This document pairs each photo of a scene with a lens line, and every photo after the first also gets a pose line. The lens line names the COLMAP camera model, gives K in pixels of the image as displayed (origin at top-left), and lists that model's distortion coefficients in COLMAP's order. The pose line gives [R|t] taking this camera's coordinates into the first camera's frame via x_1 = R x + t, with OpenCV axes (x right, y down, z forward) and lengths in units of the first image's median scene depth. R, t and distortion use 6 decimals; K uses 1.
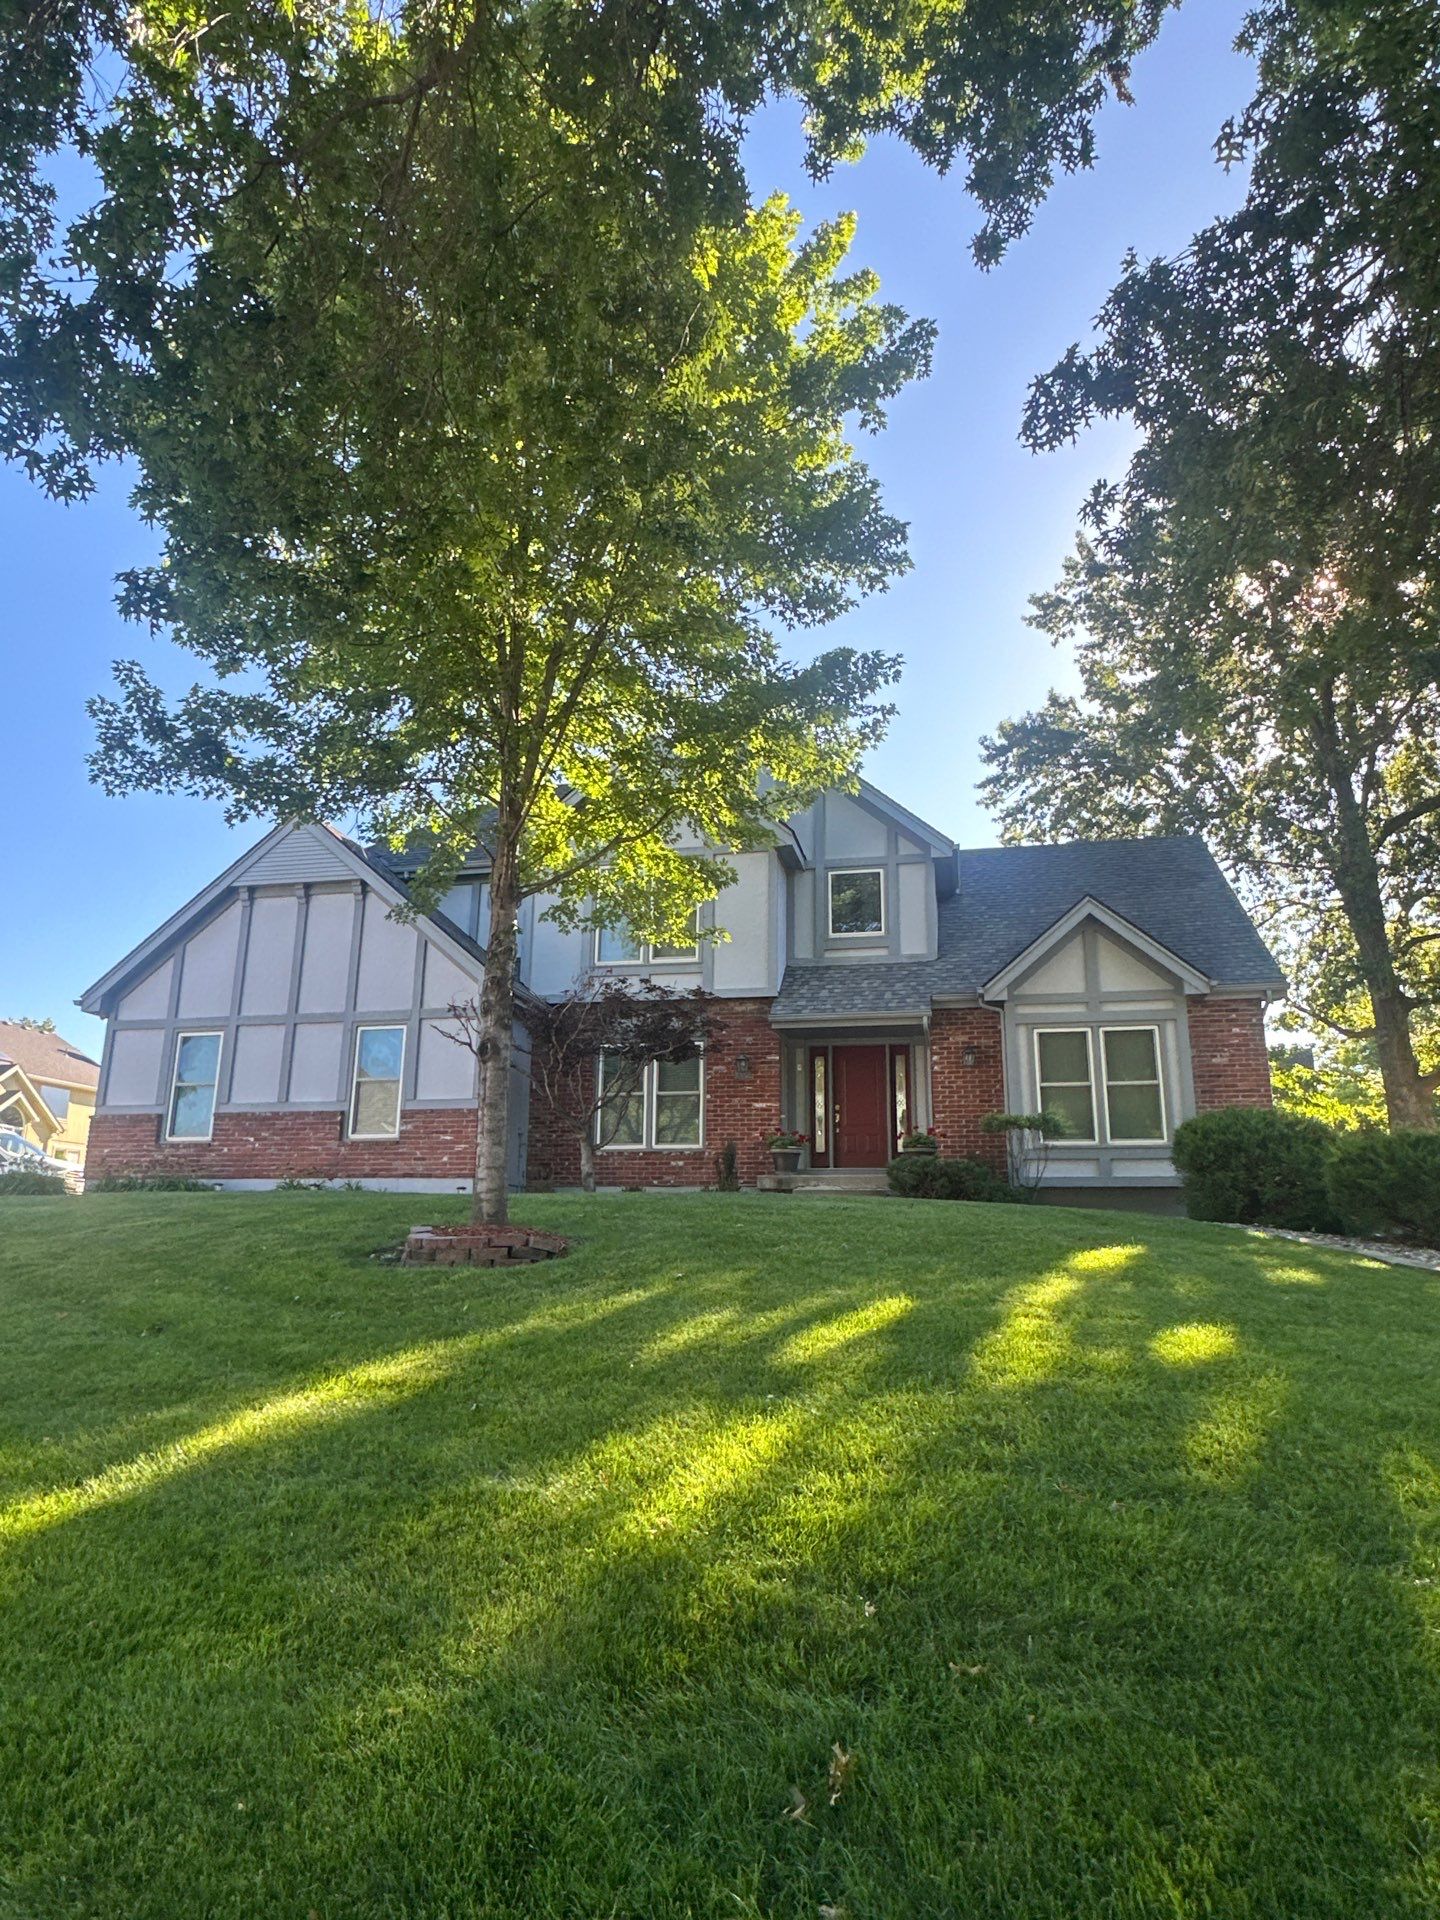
lens RADIAL K [[1230.5, 0, 707.6], [0, 1230.5, 947.8], [0, 0, 1]] dist [-0.050758, -0.000491]
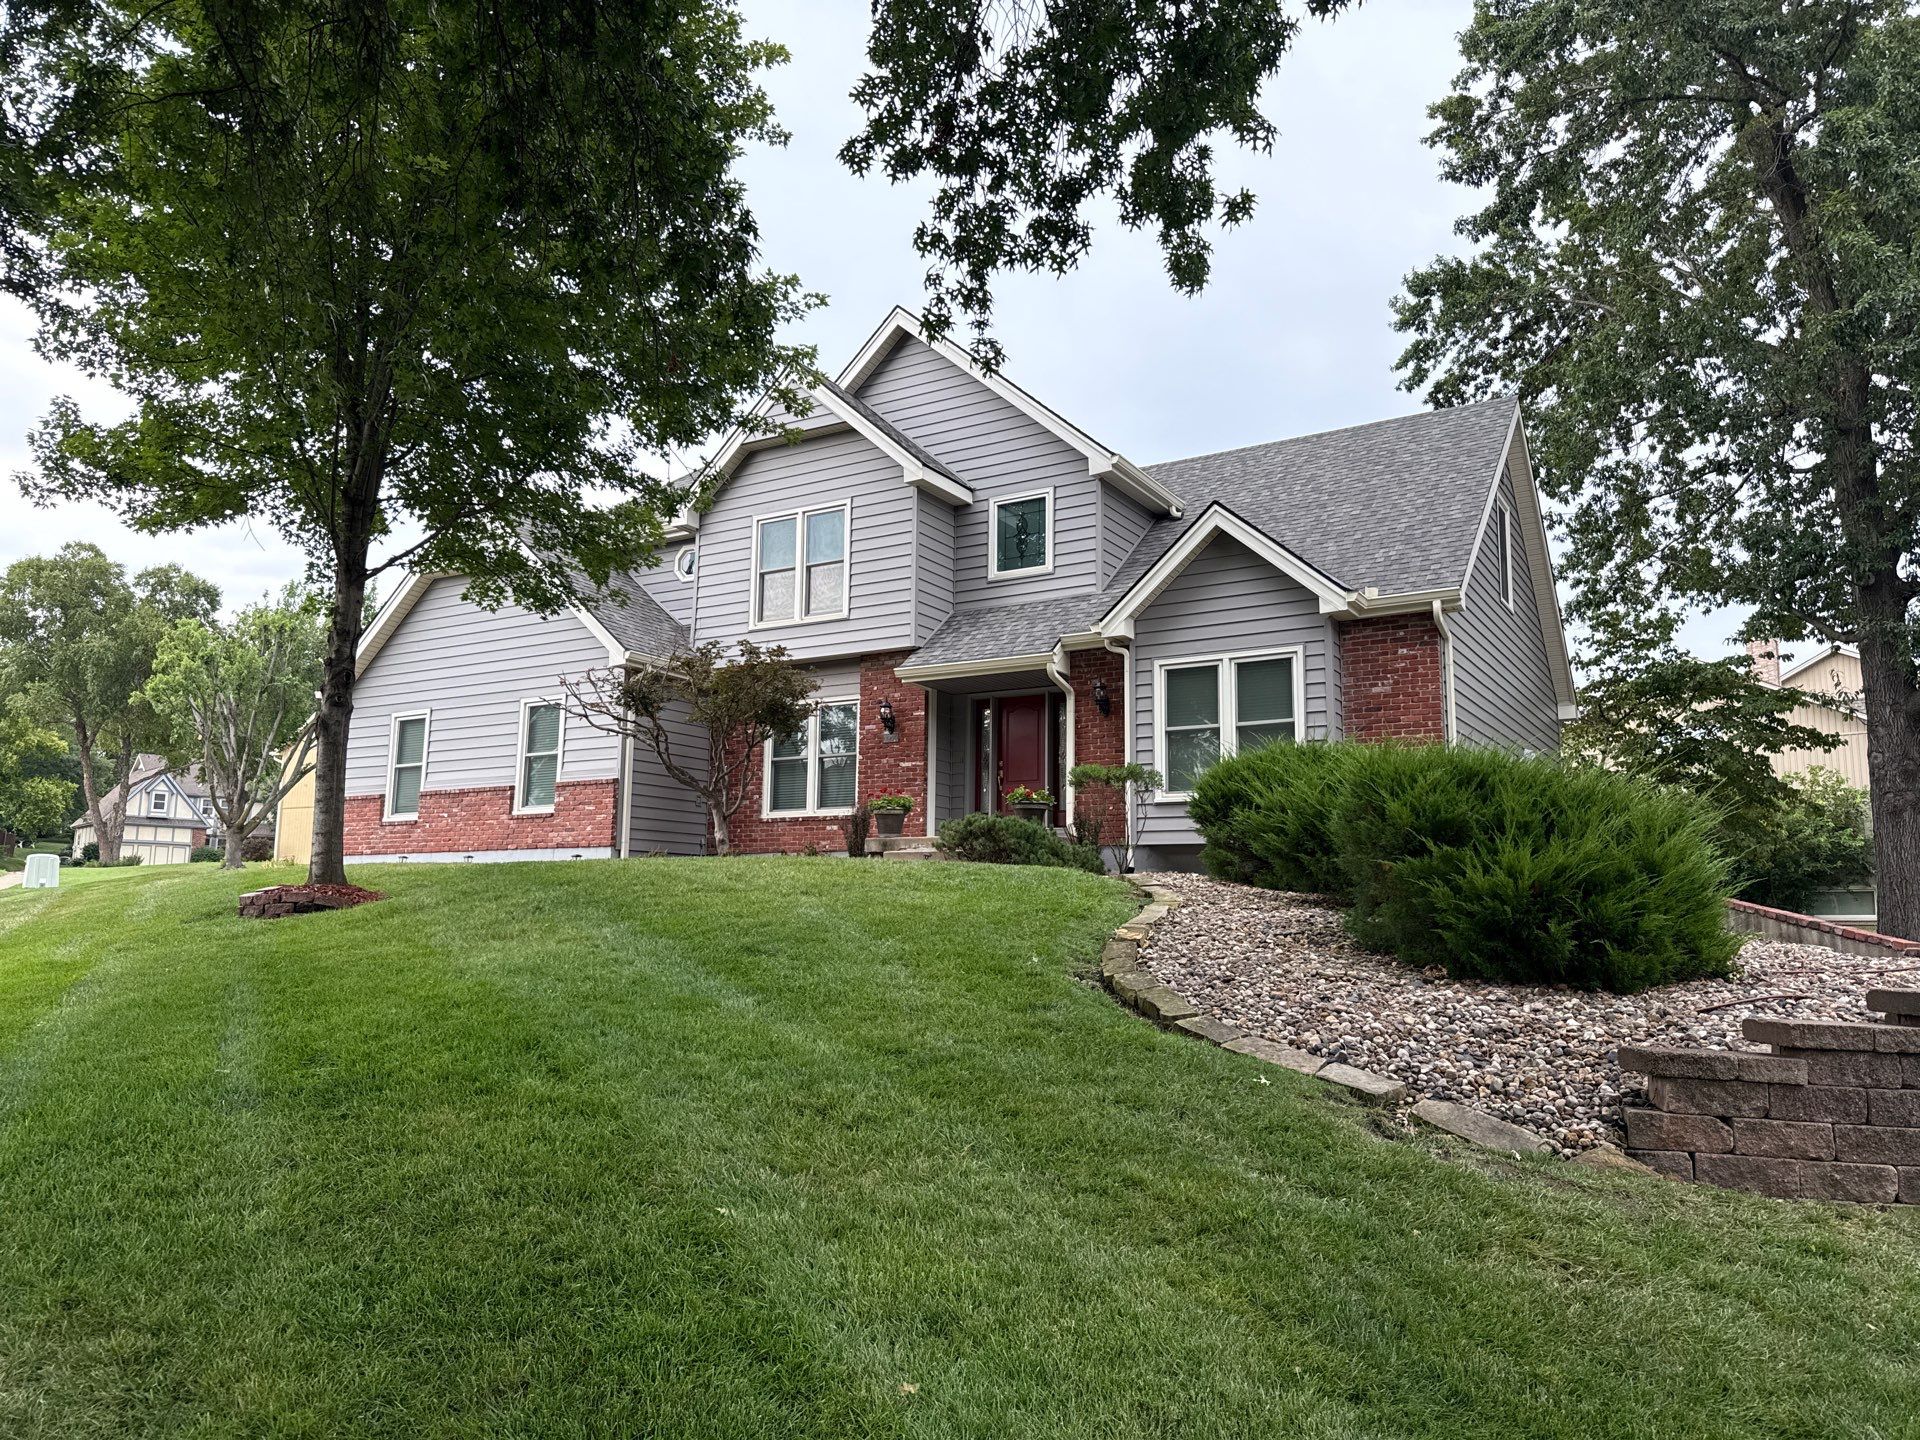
lens RADIAL K [[1372.6, 0, 953.0], [0, 1372.6, 704.5], [0, 0, 1]] dist [0.036352, -0.029438]
pose [[0.930612, -0.053075, -0.362138, 0.463680], [0.082436, 0.994402, 0.066104, 0.016828], [0.356602, -0.091370, 0.929778, 0.047690]]
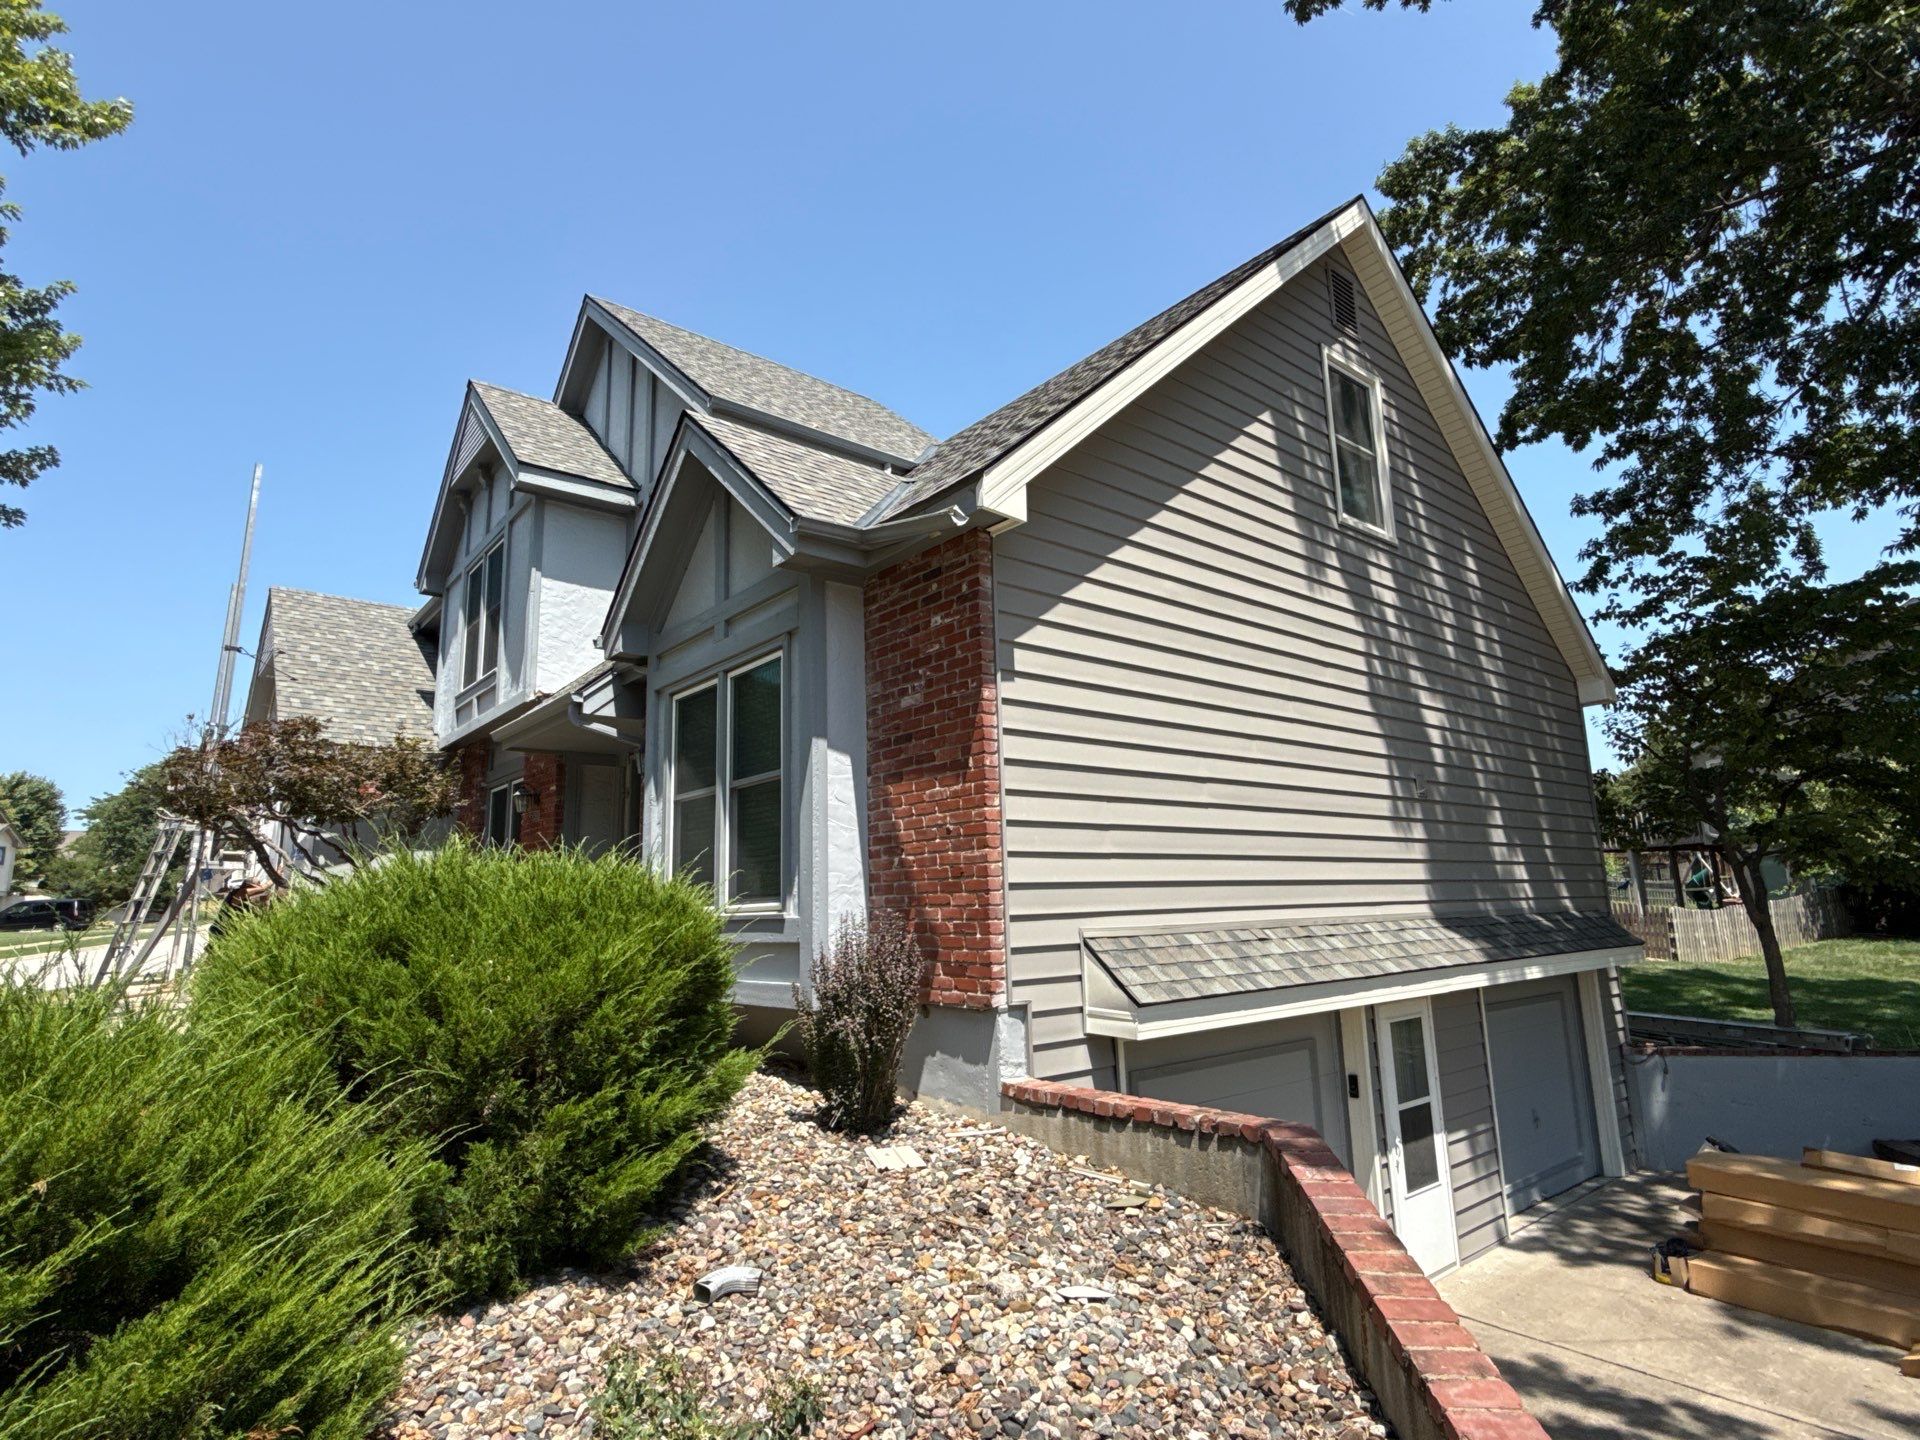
lens RADIAL K [[995.0, 0, 945.9], [0, 995.0, 718.6], [0, 0, 1]] dist [-0.002689, -0.000515]
pose [[0.752377, -0.150165, -0.641389, 0.612310], [0.193044, 0.981185, -0.003272, 0.095018], [0.629812, -0.121355, 0.767209, 0.701510]]
